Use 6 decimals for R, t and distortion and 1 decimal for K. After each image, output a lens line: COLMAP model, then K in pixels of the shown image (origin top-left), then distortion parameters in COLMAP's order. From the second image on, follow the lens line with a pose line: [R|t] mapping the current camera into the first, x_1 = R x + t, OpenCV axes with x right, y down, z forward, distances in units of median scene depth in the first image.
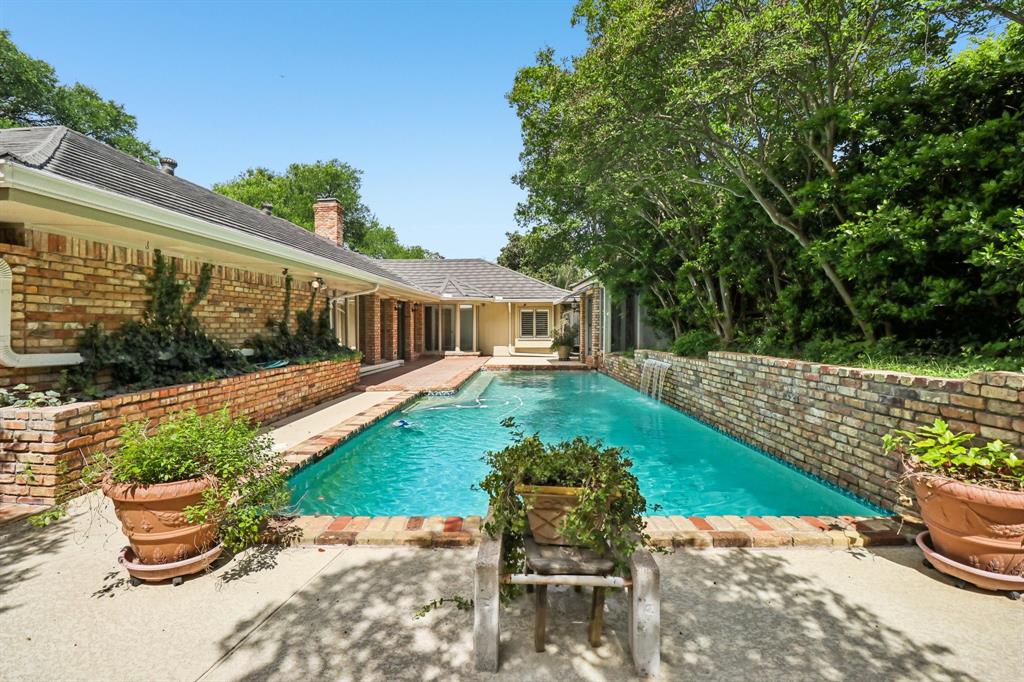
lens RADIAL K [[477.3, 0, 513.5], [0, 477.3, 337.4], [0, 0, 1]] dist [0.000170, -0.000091]
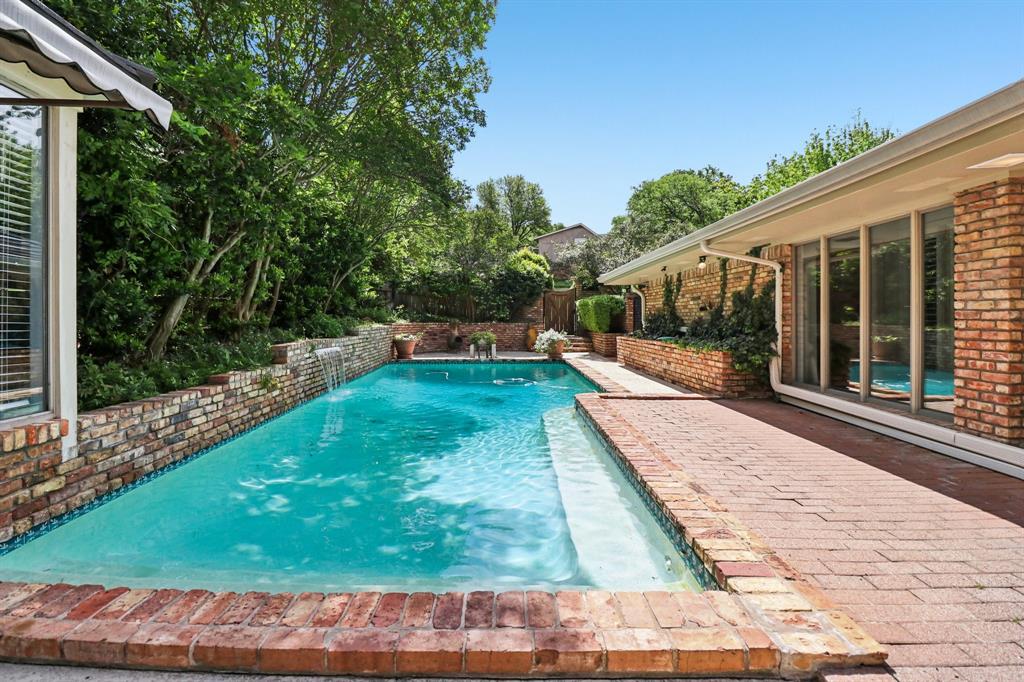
lens RADIAL K [[477.3, 0, 514.9], [0, 477.3, 320.1], [0, 0, 1]] dist [0.000170, -0.000091]
pose [[-0.998834, 0.000130, -0.048285, -0.003726], [-0.001145, 0.999651, 0.026377, -0.027100], [0.048271, 0.026402, -0.998485, 1.943945]]
